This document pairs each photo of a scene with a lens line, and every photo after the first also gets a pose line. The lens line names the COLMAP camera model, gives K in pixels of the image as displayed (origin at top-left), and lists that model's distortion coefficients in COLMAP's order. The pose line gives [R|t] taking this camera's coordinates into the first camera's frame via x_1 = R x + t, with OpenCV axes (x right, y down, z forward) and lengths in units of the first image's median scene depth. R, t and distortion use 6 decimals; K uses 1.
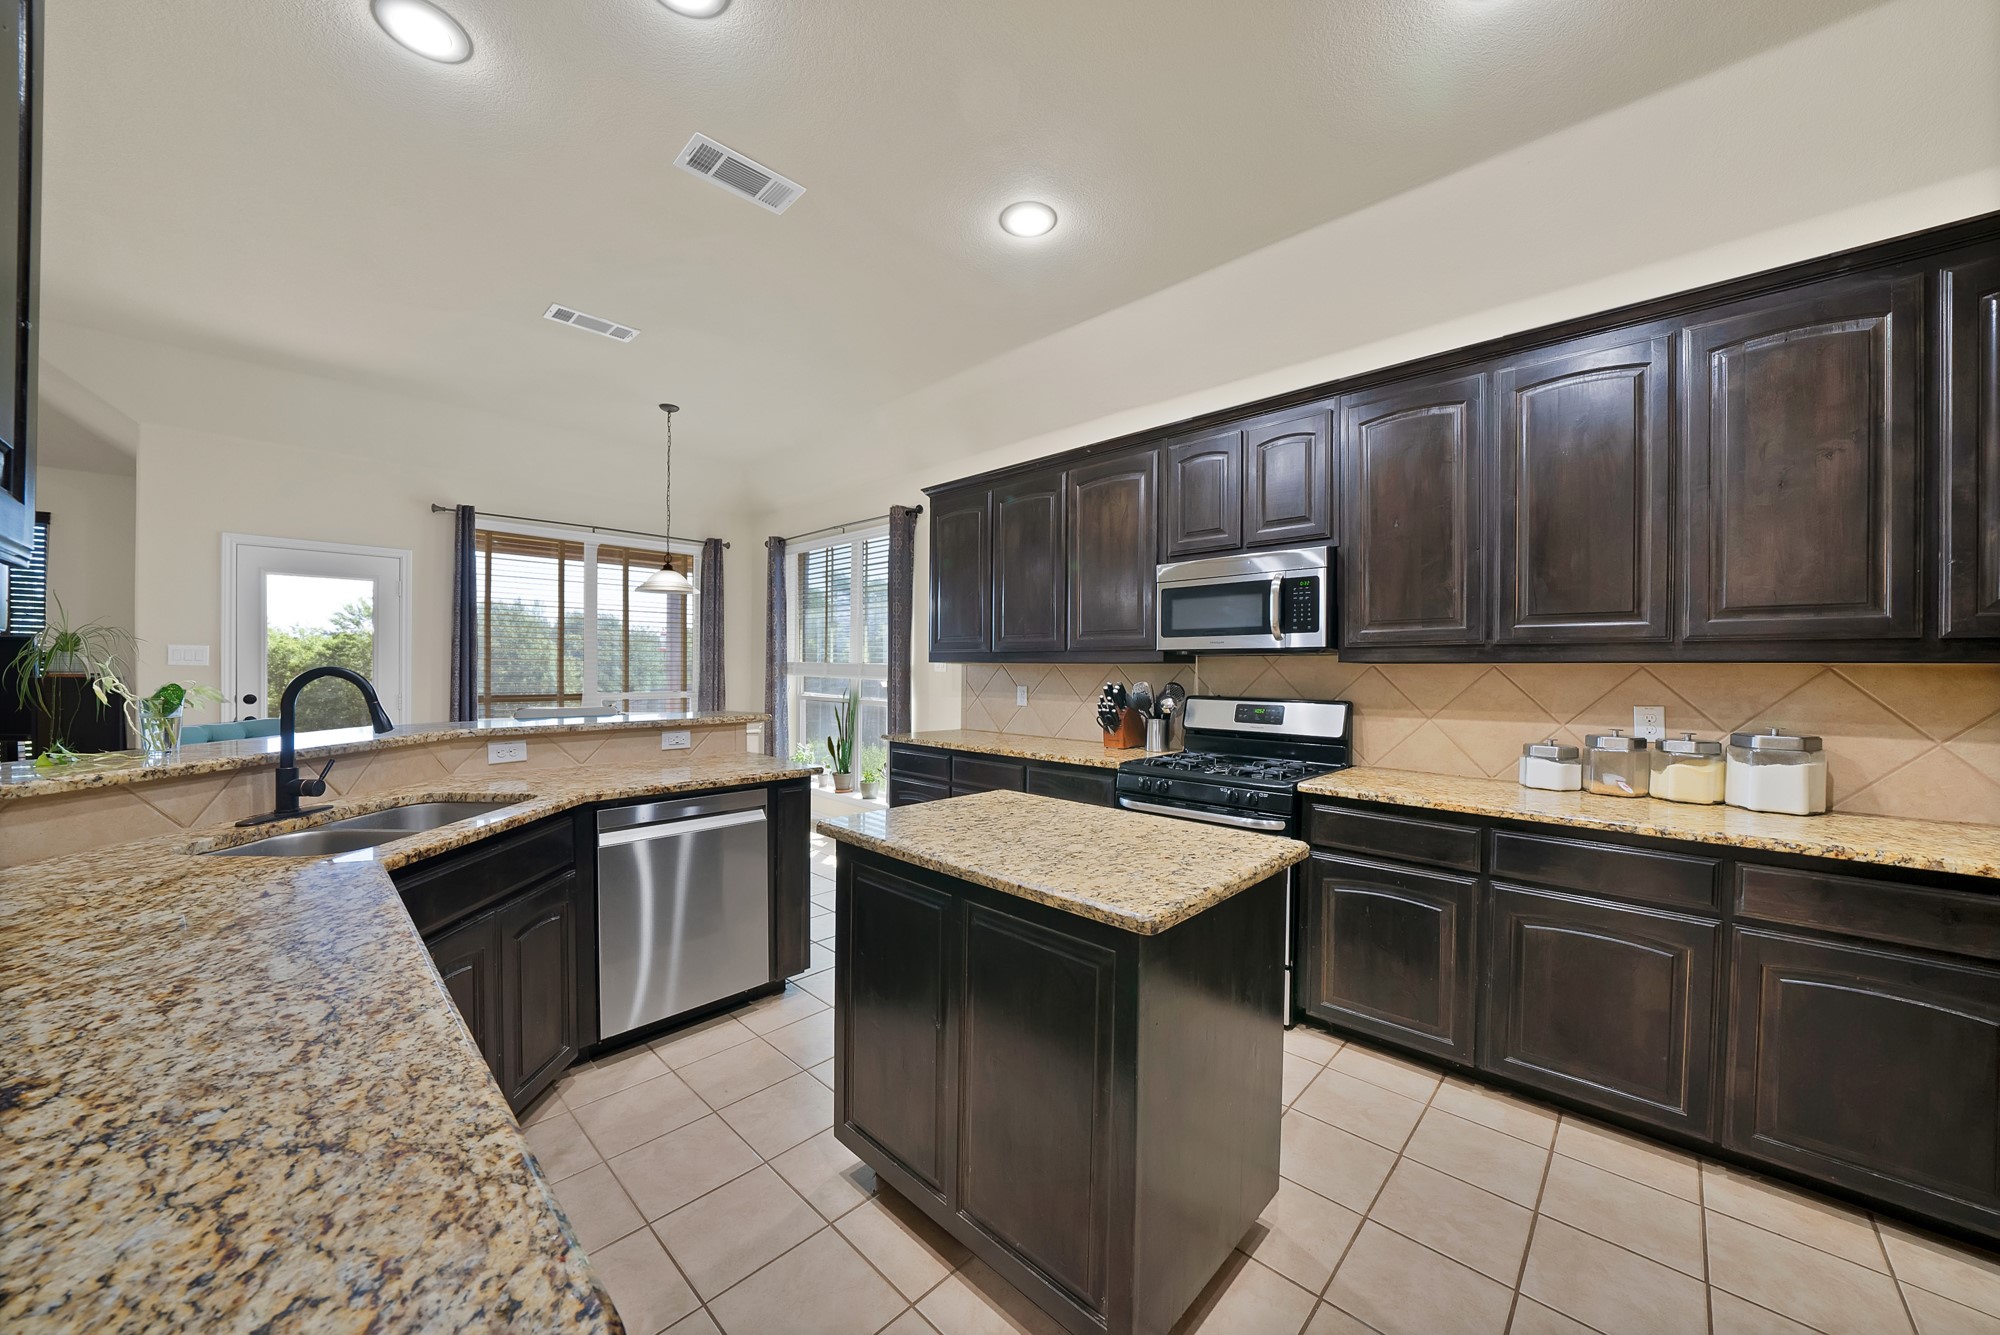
lens RADIAL K [[718.9, 0, 1001.5], [0, 718.9, 675.9], [0, 0, 1]] dist [-0.009265, 0.000152]
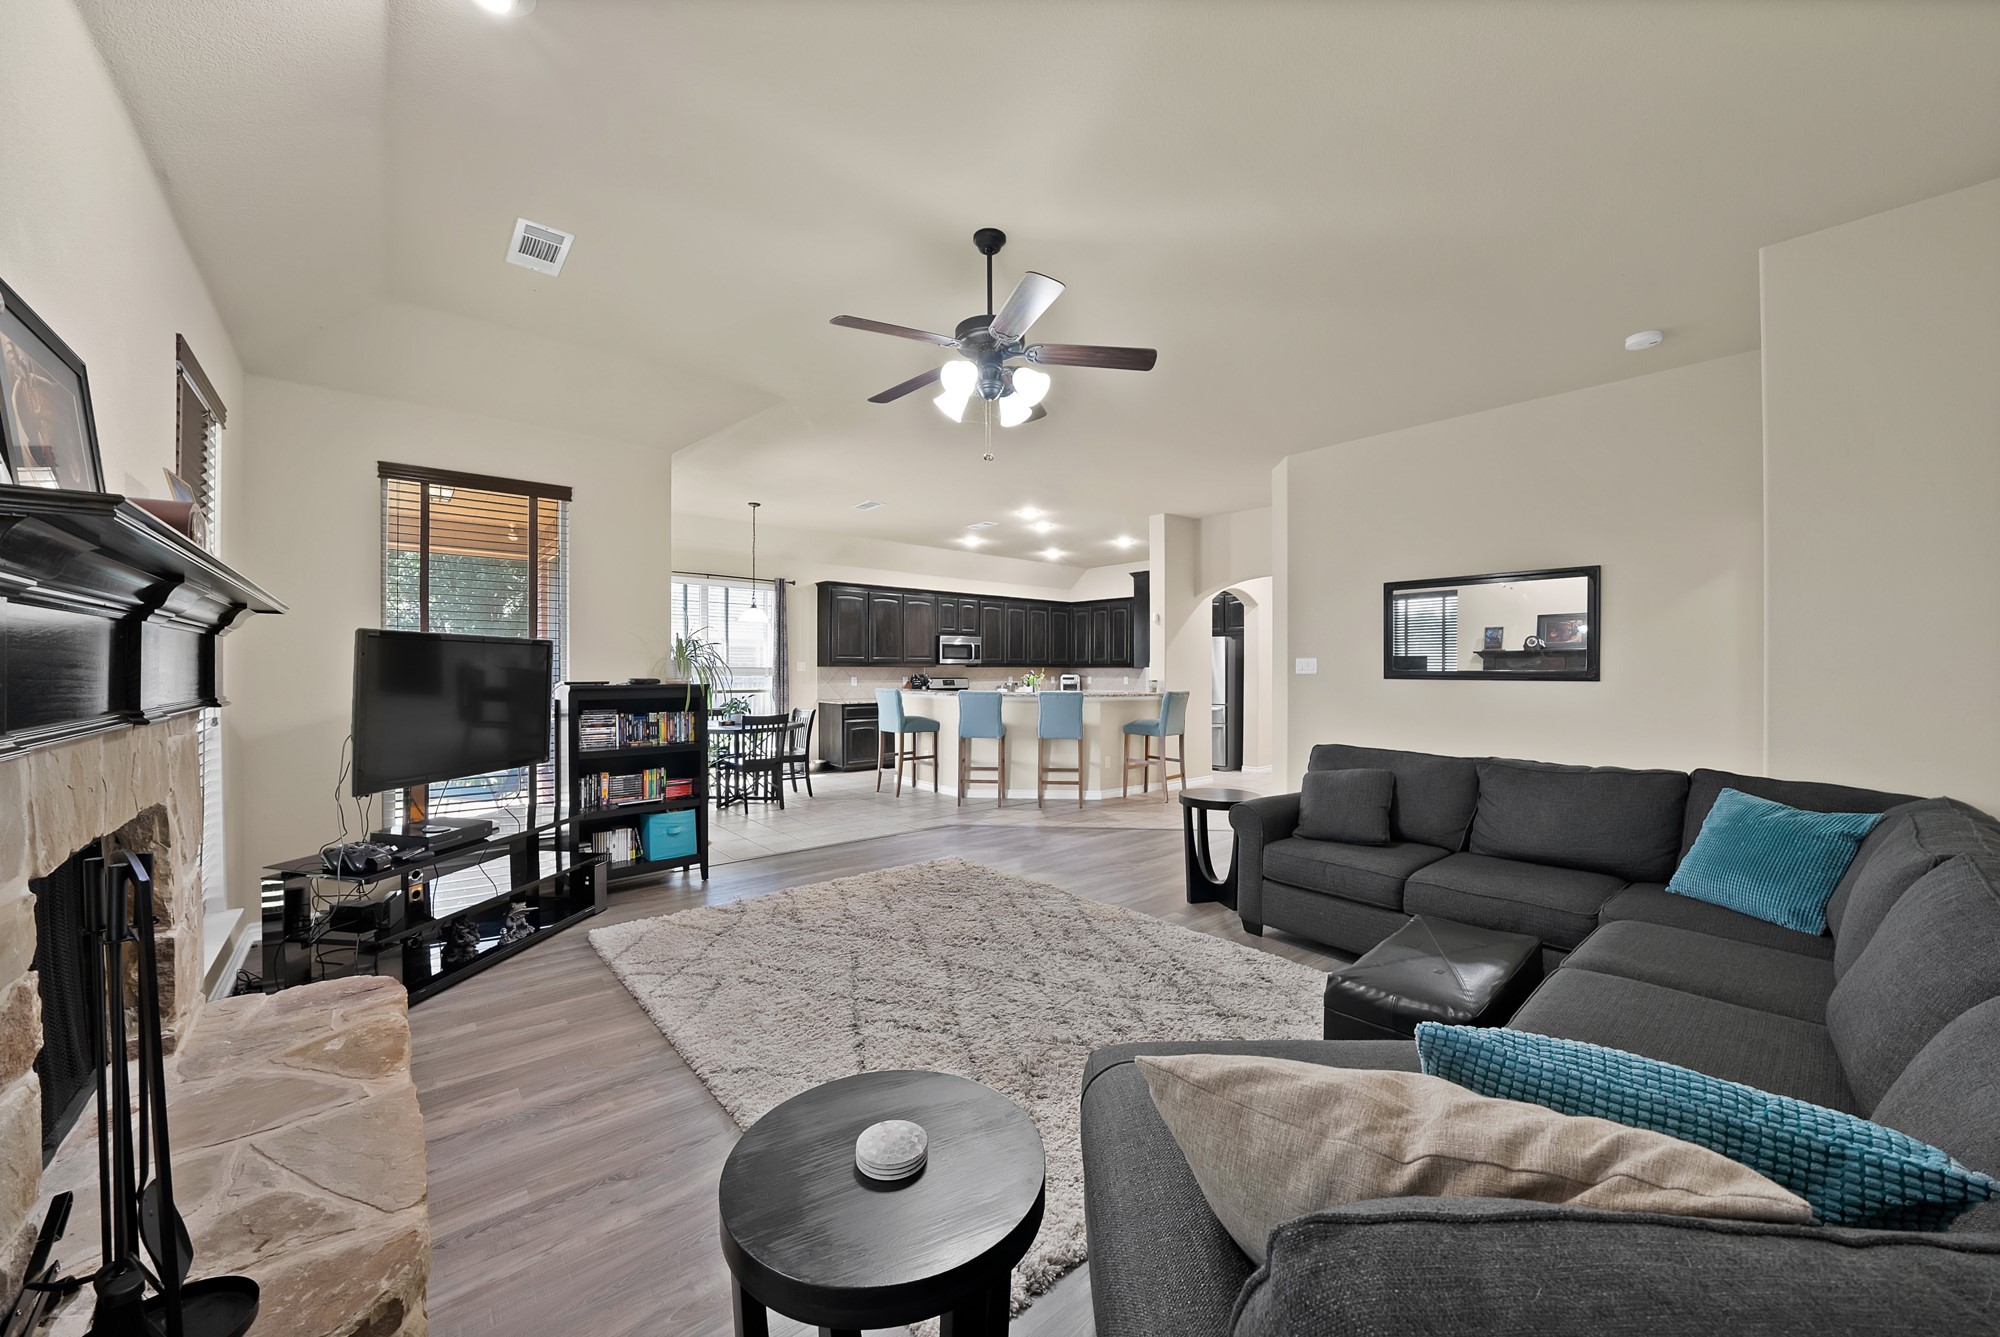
lens RADIAL K [[718.9, 0, 1001.5], [0, 718.9, 676.9], [0, 0, 1]] dist [-0.009265, 0.000152]
pose [[0.089351, -0.016742, 0.995860, -2.841125], [0.007330, 0.999843, 0.016151, -0.024808], [-0.995973, 0.005856, 0.089459, 0.452693]]
